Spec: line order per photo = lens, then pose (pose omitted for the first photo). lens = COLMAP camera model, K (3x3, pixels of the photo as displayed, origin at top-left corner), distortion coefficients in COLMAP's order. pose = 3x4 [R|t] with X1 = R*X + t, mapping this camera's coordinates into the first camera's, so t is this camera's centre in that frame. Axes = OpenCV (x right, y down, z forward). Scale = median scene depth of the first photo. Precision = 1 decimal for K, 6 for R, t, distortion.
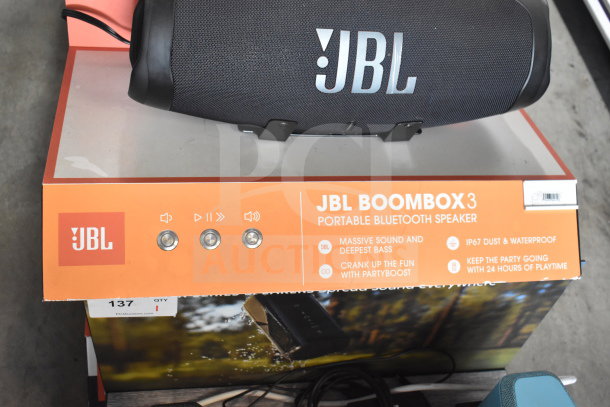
lens RADIAL K [[698.0, 0, 304.6], [0, 698.0, 203.9], [0, 0, 1]] dist [-0.084864, 0.000000]
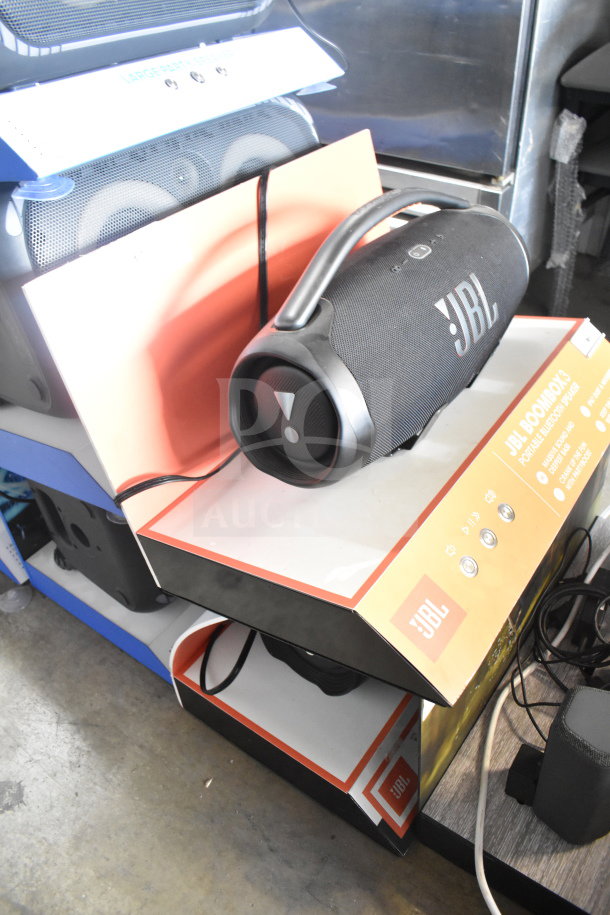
lens RADIAL K [[697.1, 0, 306.1], [0, 697.1, 455.8], [0, 0, 1]] dist [-0.078172, -0.002506]
pose [[0.671897, -0.600912, 0.432965, -0.618109], [0.672135, 0.740263, -0.015641, -0.177663], [-0.311110, 0.301520, 0.901275, 0.179917]]
